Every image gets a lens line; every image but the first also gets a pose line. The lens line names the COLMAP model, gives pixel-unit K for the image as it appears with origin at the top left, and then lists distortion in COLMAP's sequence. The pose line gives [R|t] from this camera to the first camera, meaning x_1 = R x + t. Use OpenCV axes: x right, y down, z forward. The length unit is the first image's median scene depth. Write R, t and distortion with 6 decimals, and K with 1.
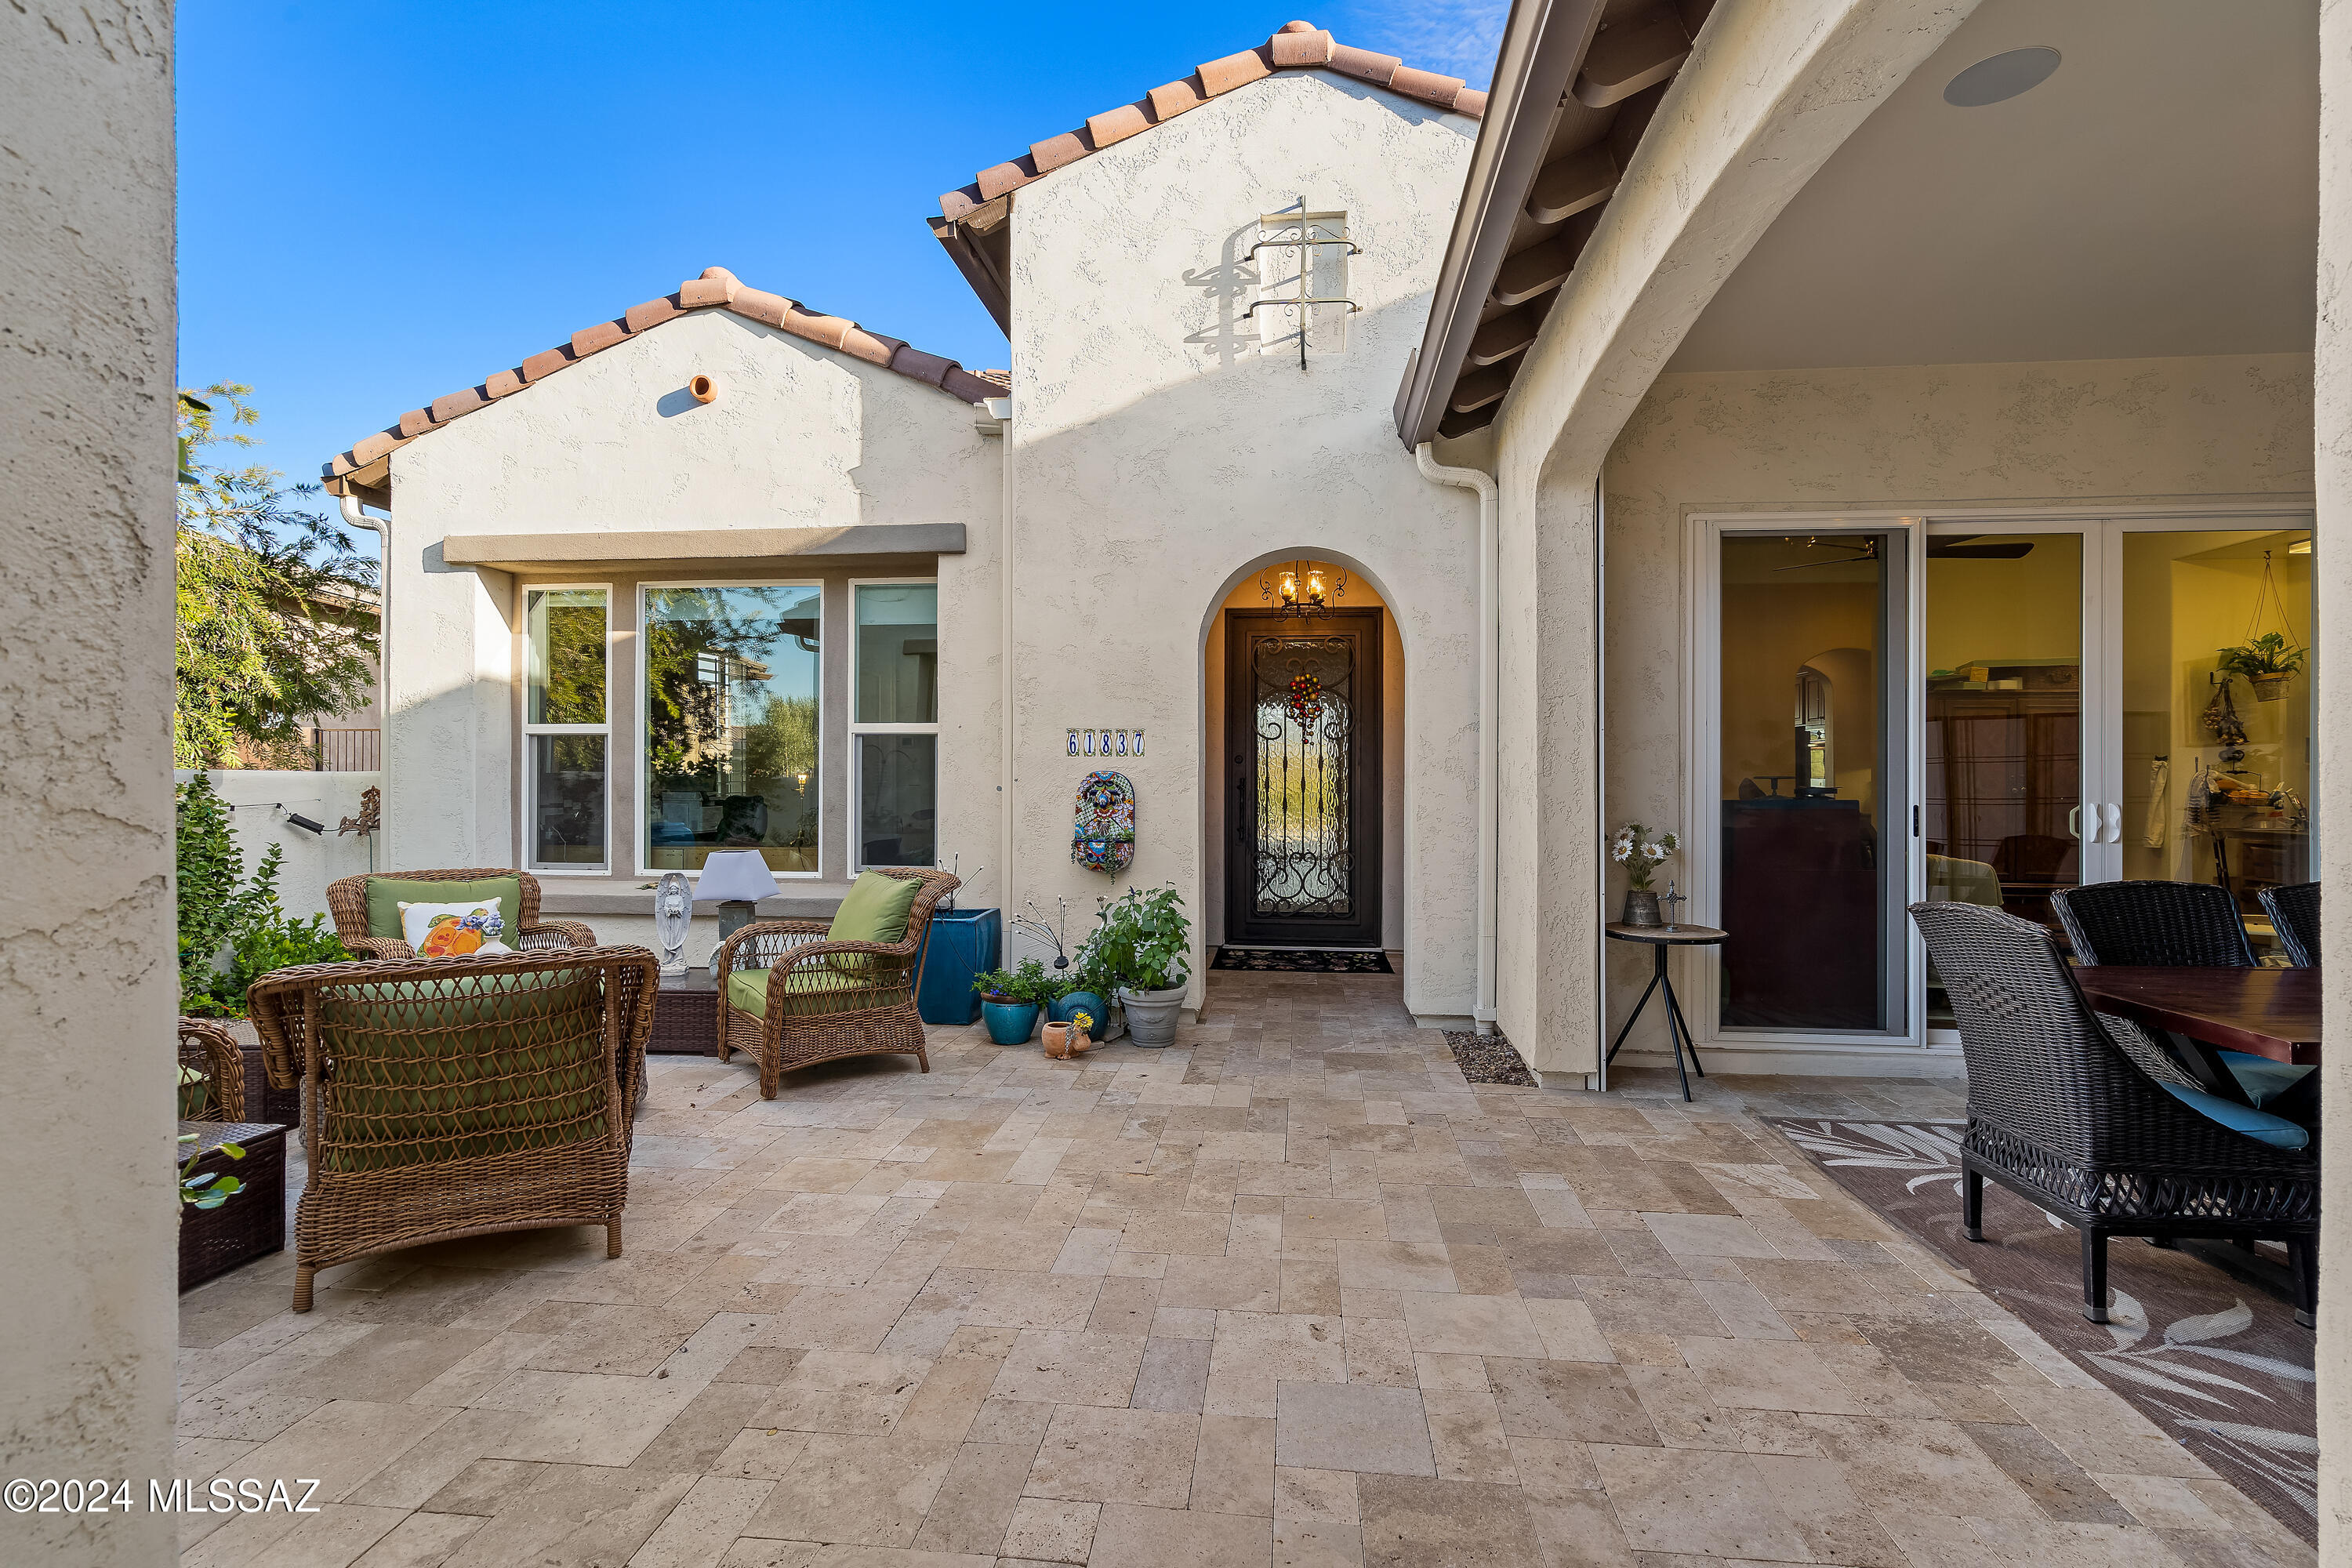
lens RADIAL K [[1092.0, 0, 1184.8], [0, 1092.0, 770.6], [0, 0, 1]] dist [-0.005911, -0.000031]
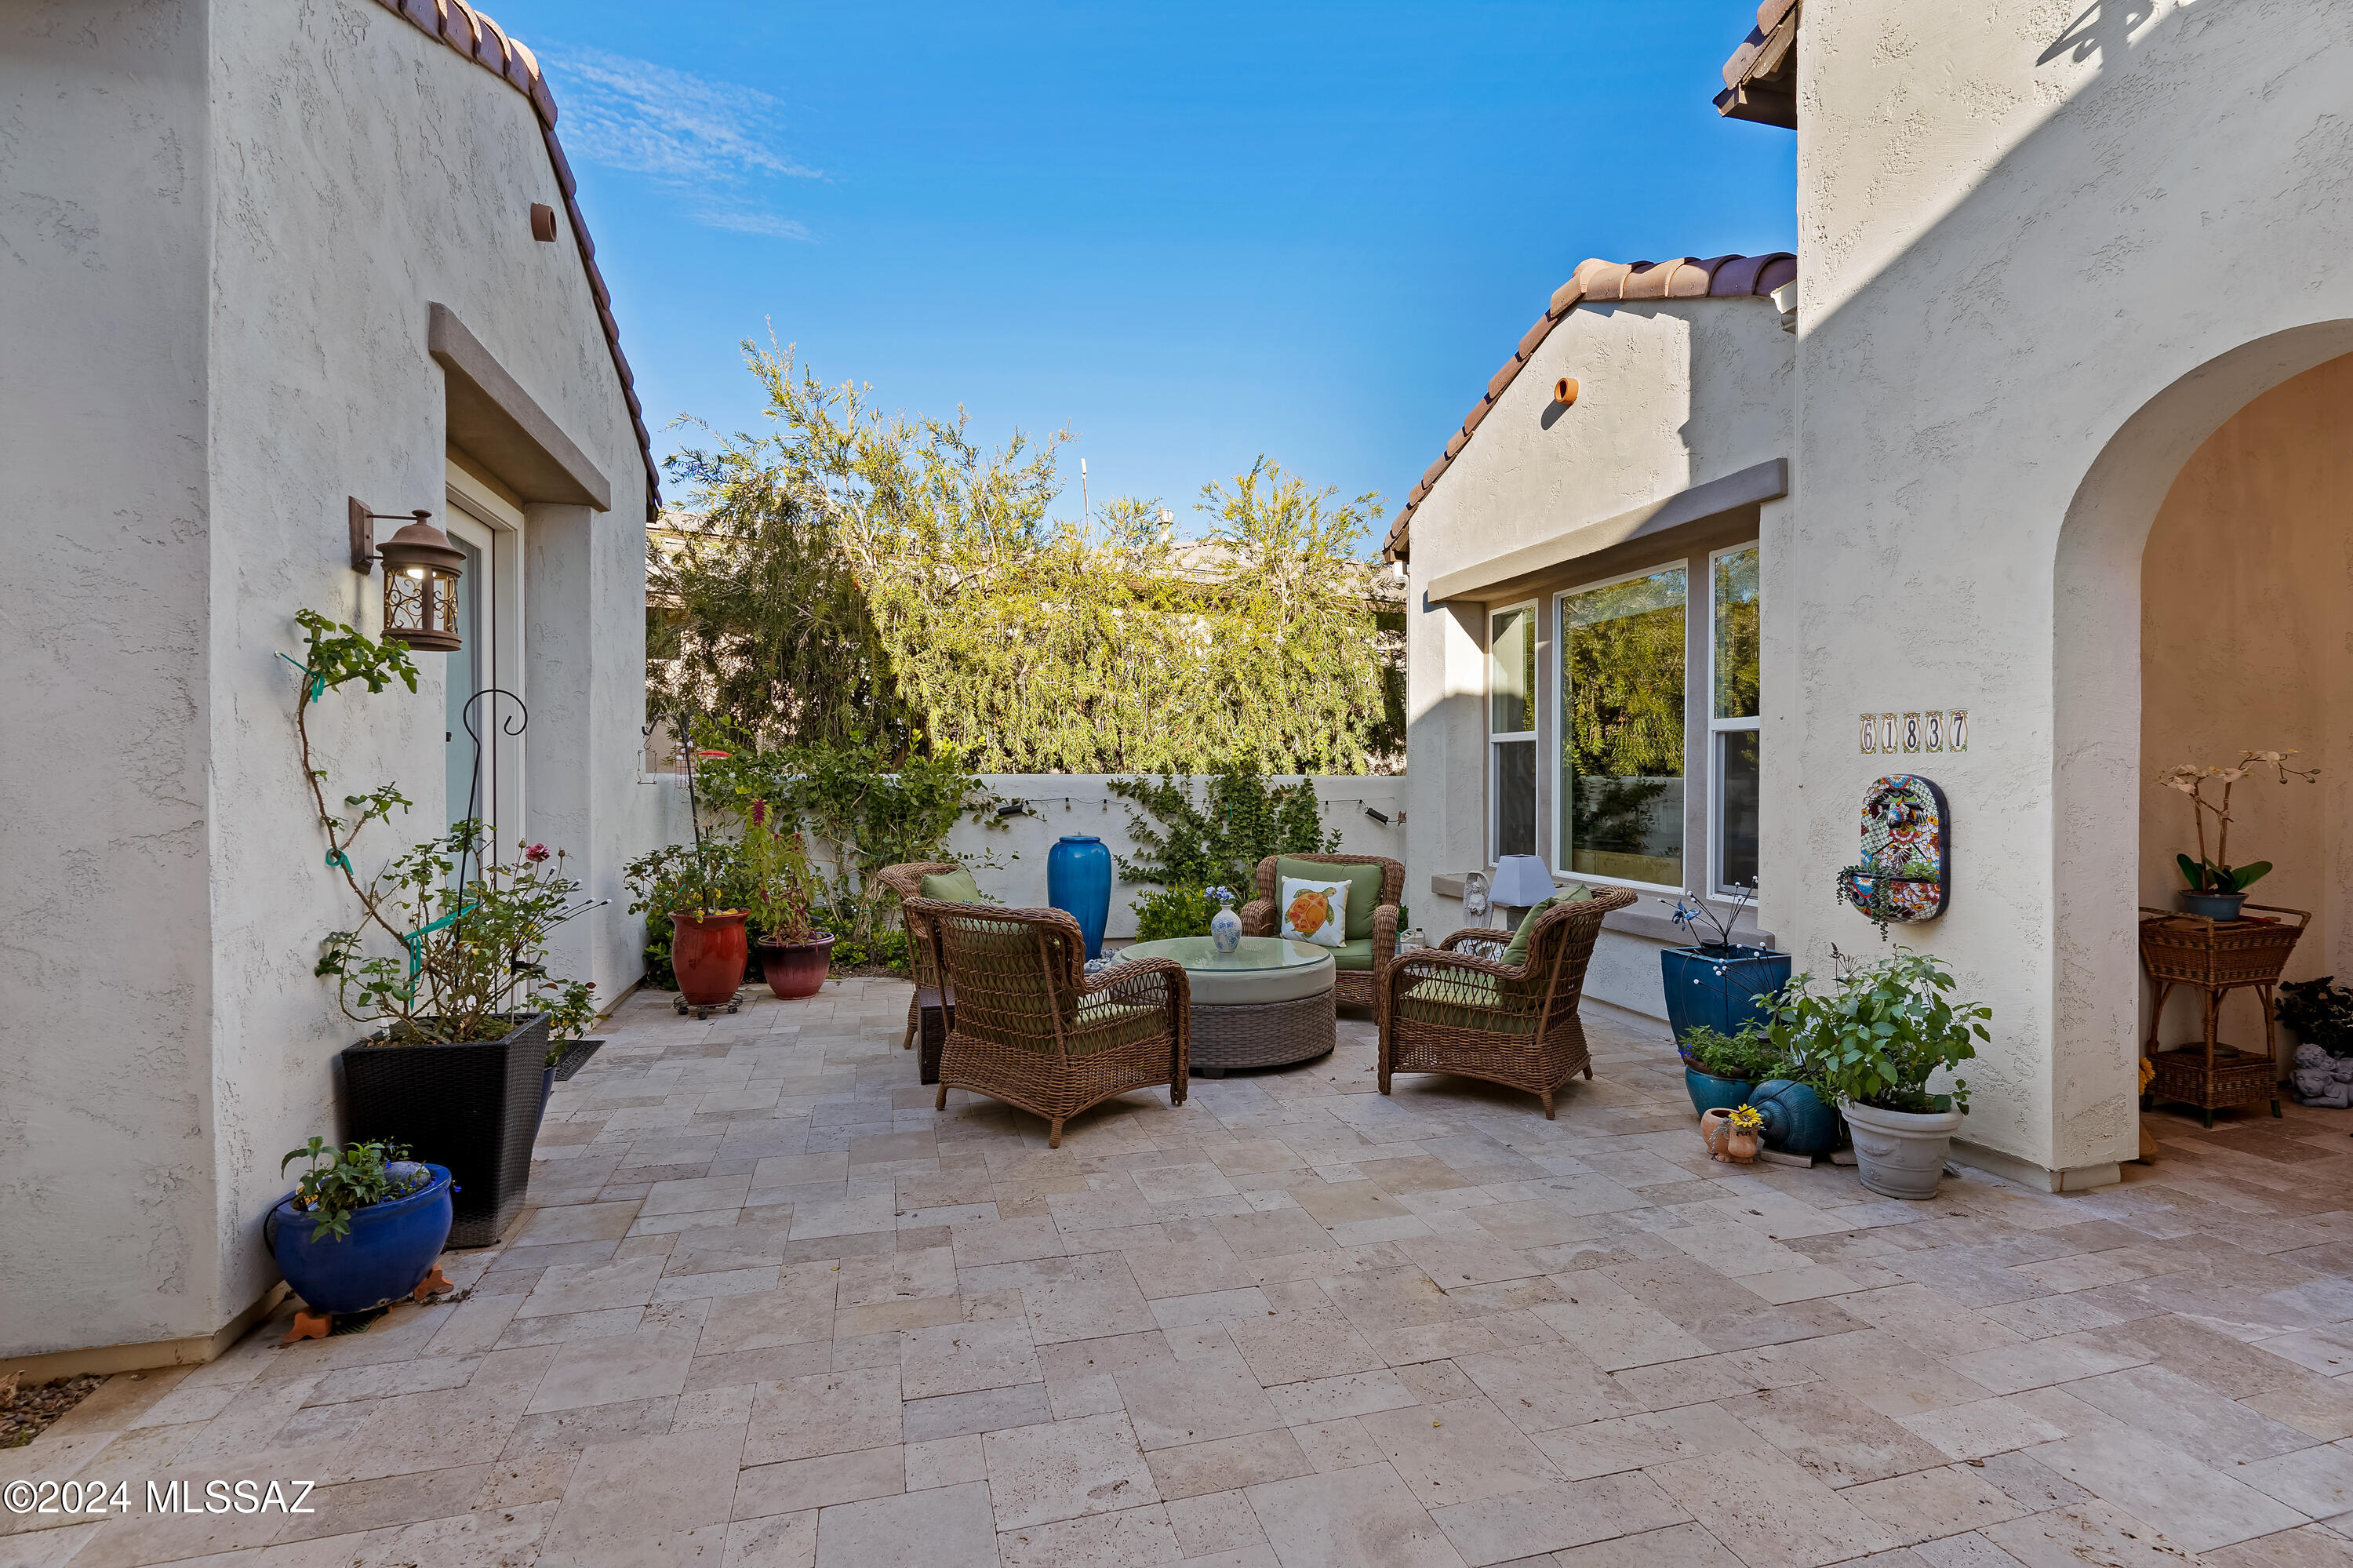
lens RADIAL K [[1083.2, 0, 1176.5], [0, 1083.2, 784.0], [0, 0, 1]] dist [-0.012804, 0.008117]
pose [[0.377777, 0.004689, -0.925885, 0.377955], [0.005477, 0.999958, 0.007299, -0.000993], [0.925881, -0.007829, 0.377735, 0.329480]]
